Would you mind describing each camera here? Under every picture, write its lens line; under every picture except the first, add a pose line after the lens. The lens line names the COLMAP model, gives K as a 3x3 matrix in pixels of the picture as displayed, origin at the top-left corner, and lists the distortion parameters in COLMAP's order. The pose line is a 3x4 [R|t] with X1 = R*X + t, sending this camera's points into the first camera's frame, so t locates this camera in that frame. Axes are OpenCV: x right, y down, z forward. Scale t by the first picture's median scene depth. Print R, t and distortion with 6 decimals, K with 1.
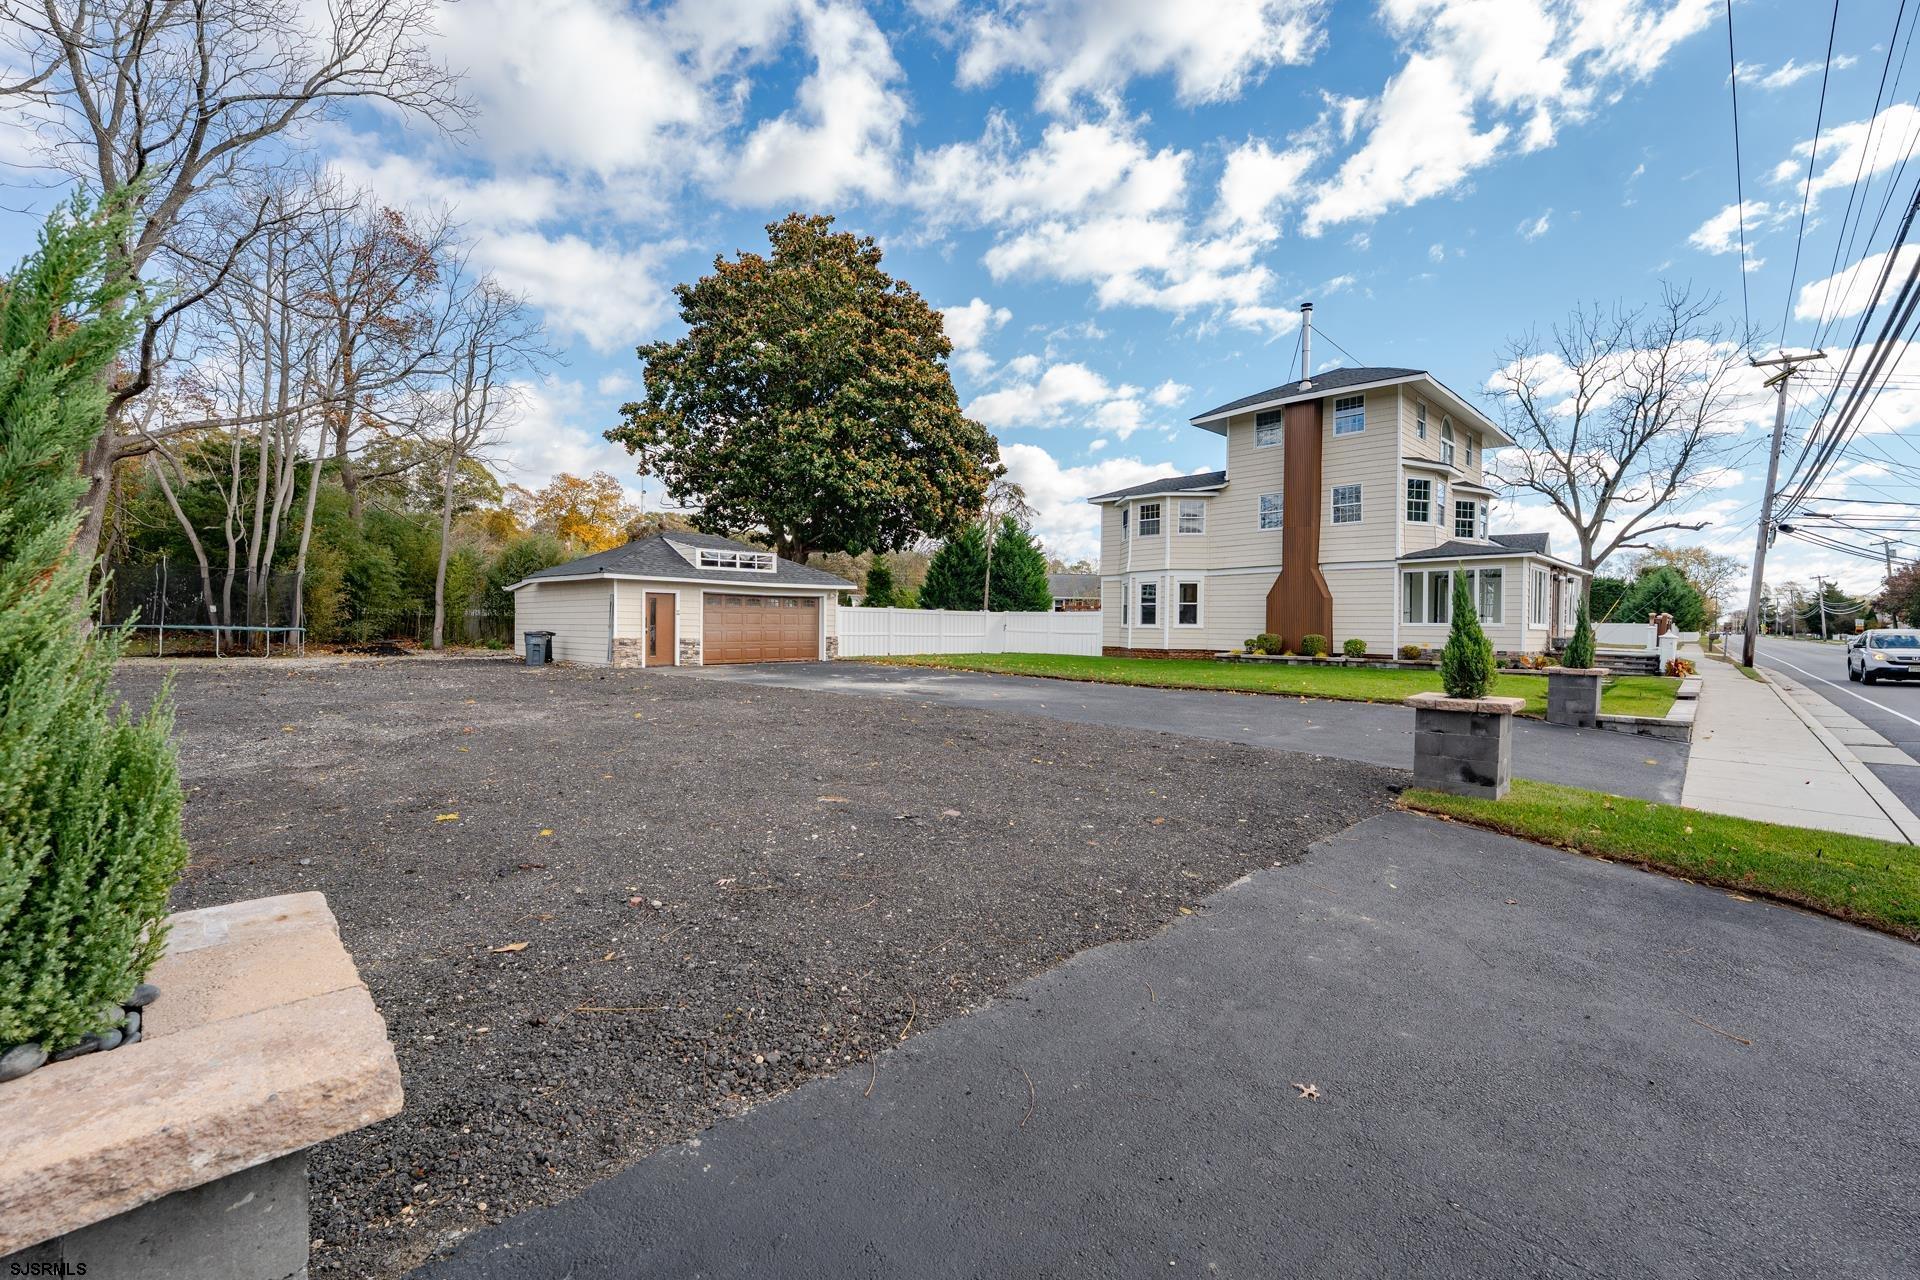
lens RADIAL K [[786.1, 0, 958.7], [0, 786.1, 629.8], [0, 0, 1]] dist [-0.024432, 0.000716]
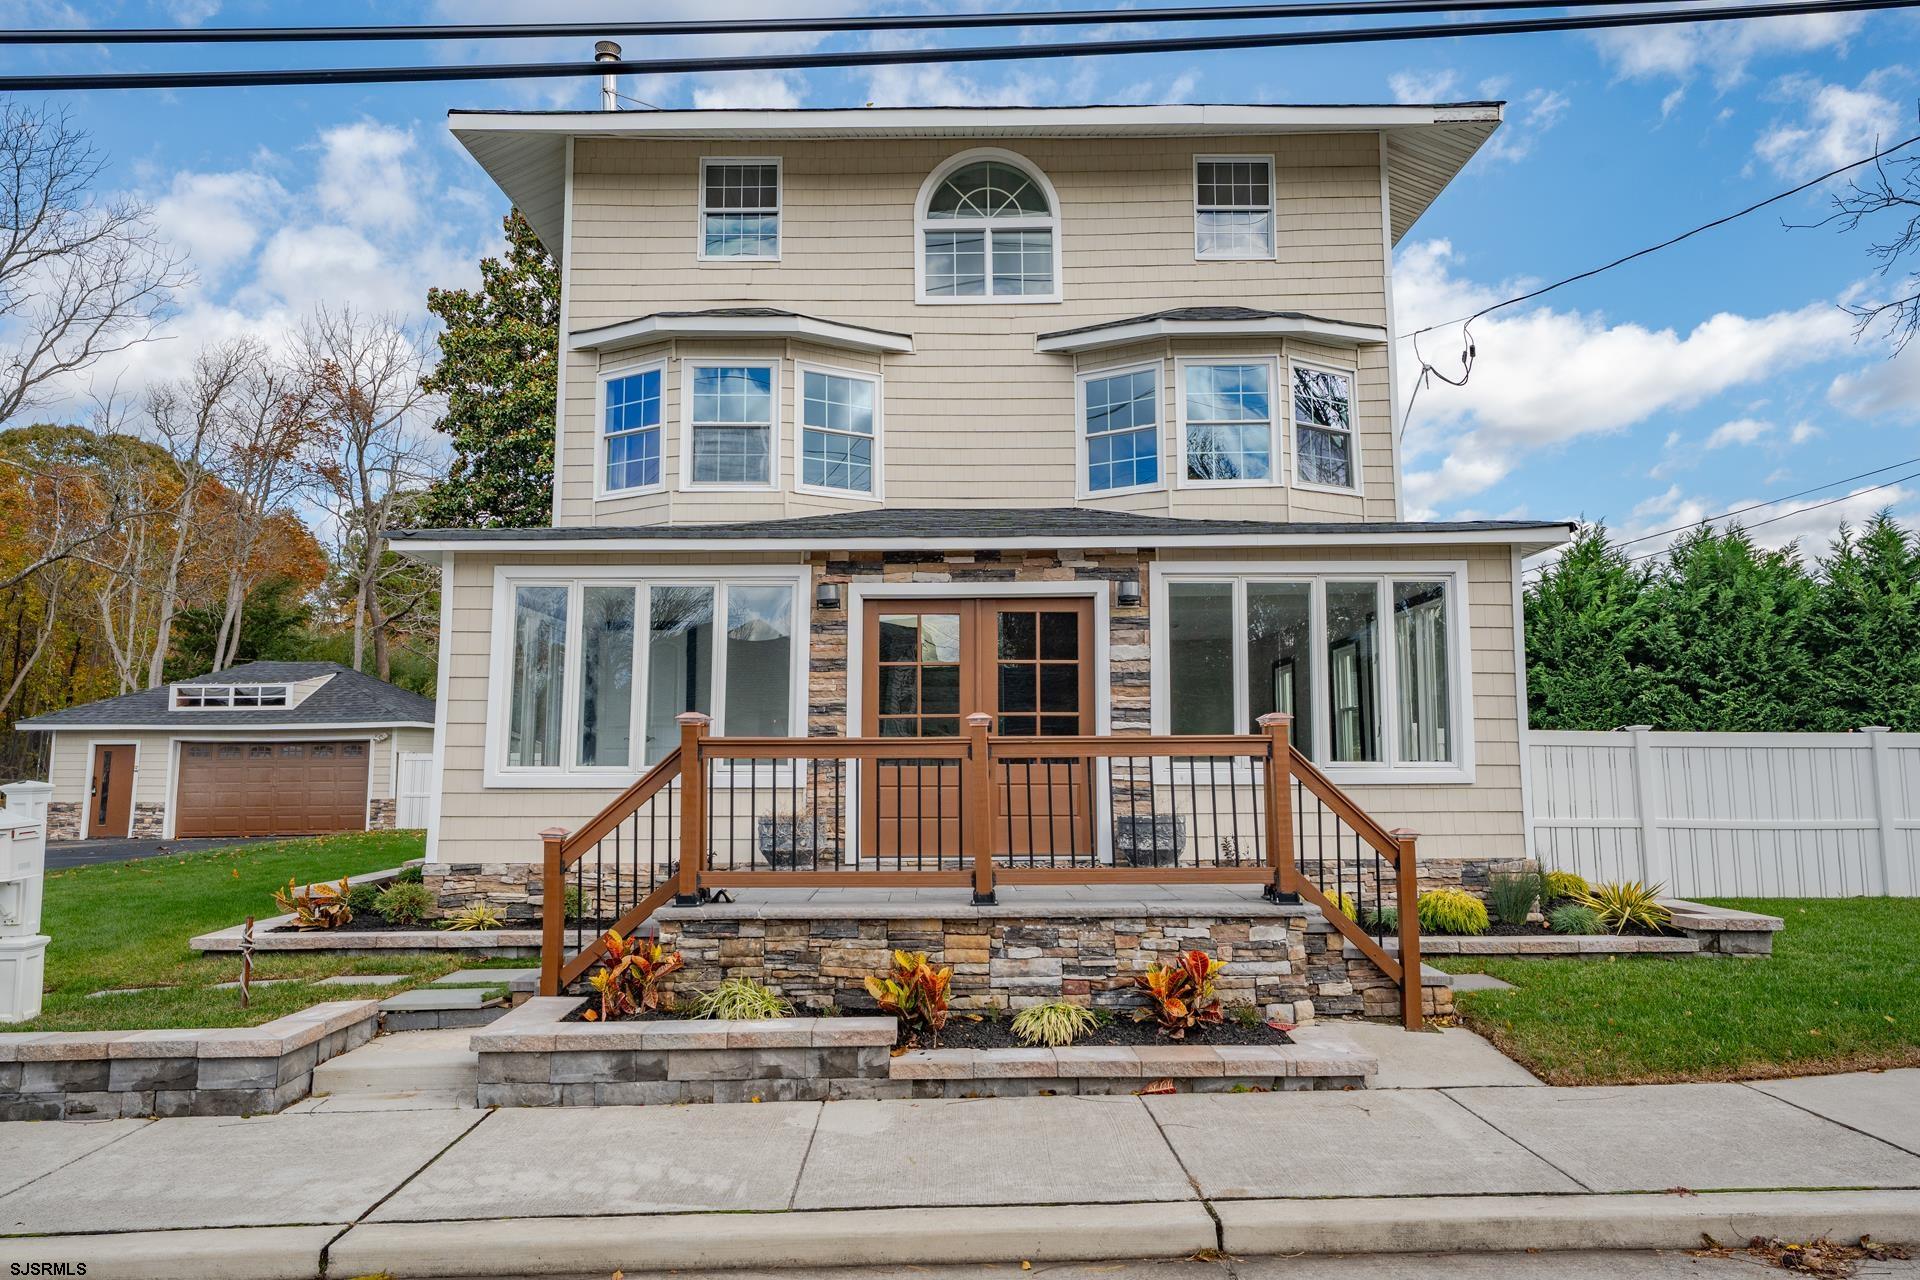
lens RADIAL K [[1181.3, 0, 966.8], [0, 1181.3, 641.1], [0, 0, 1]] dist [0.012473, -0.000527]
pose [[0.727647, -0.088491, -0.680220, 0.982388], [0.009359, 0.992832, -0.119148, 0.000257], [0.685888, 0.080332, 0.723260, 0.653327]]
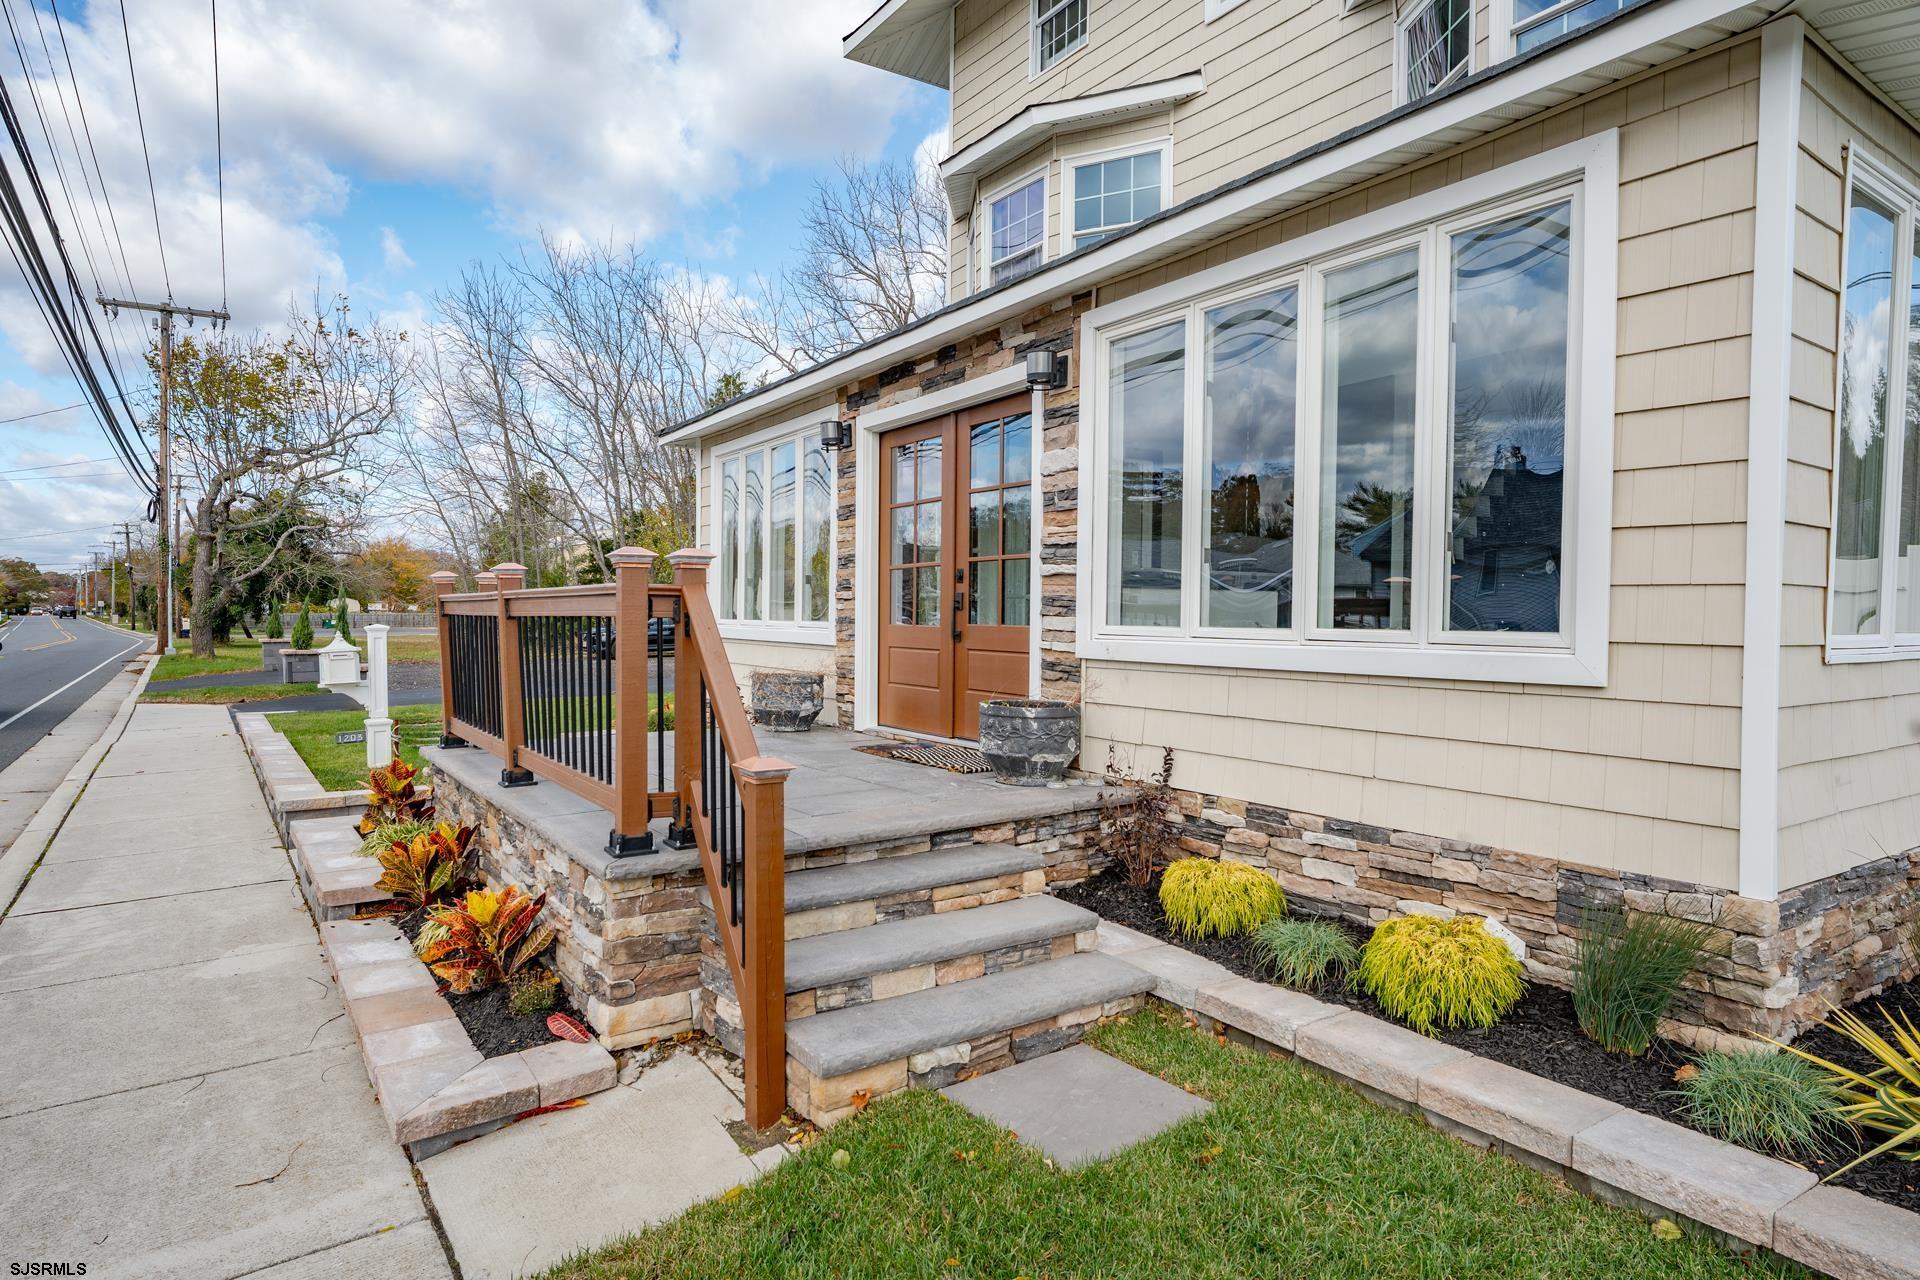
lens RADIAL K [[1054.9, 0, 961.8], [0, 1054.9, 633.3], [0, 0, 1]] dist [0.002516, -0.000481]
pose [[-0.156873, -0.000210, -0.987619, 0.988424], [-0.017690, 0.999840, 0.002597, -0.004164], [0.987460, 0.017878, -0.156851, 0.990559]]
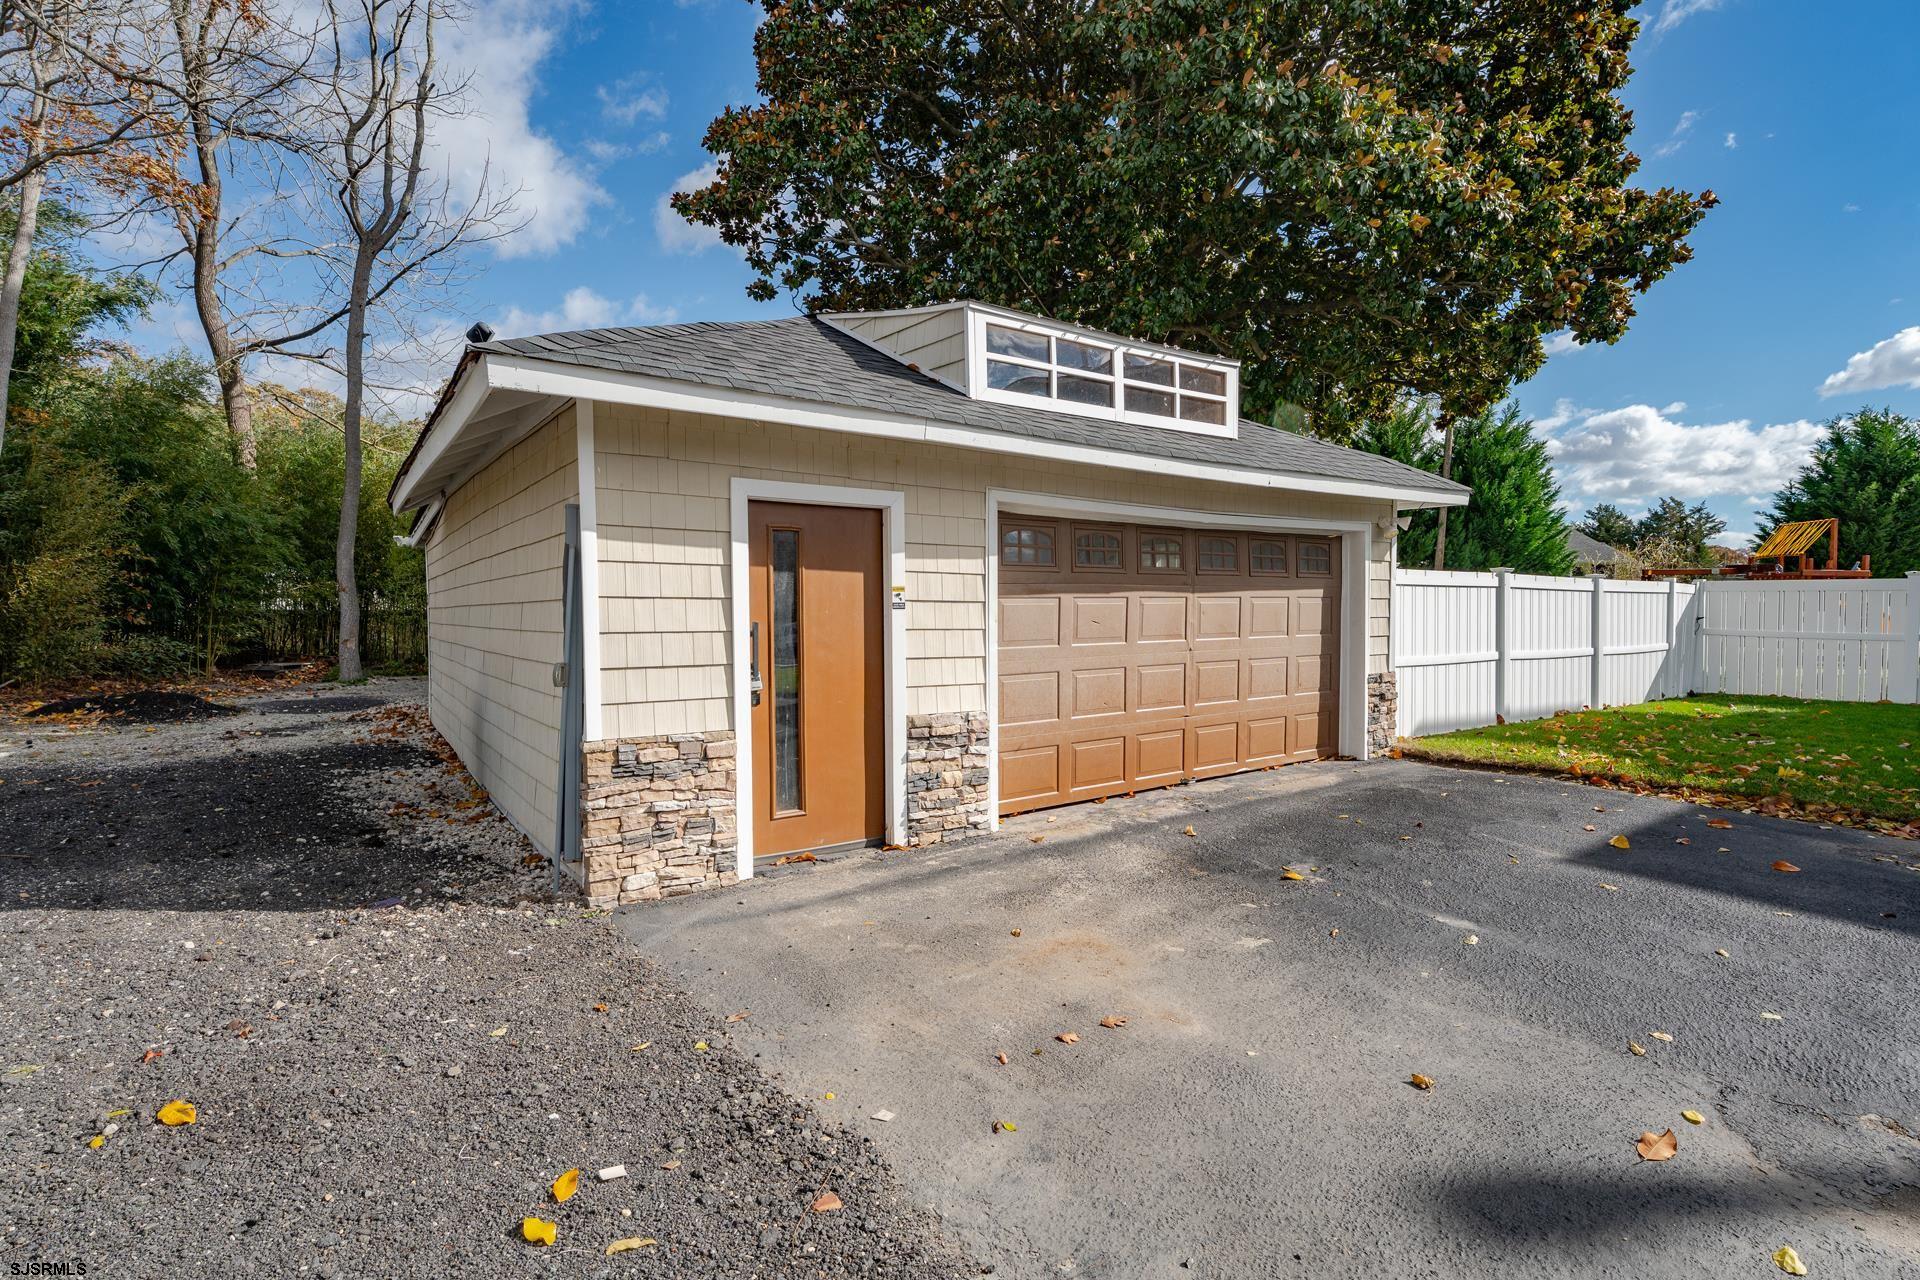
lens RADIAL K [[890.1, 0, 959.5], [0, 890.1, 643.3], [0, 0, 1]] dist [-0.012860, -0.000388]
pose [[0.983302, -0.008982, -0.181757, -0.276983], [0.014820, 0.999416, 0.030787, -0.015703], [0.181374, -0.032966, 0.982861, 0.711653]]
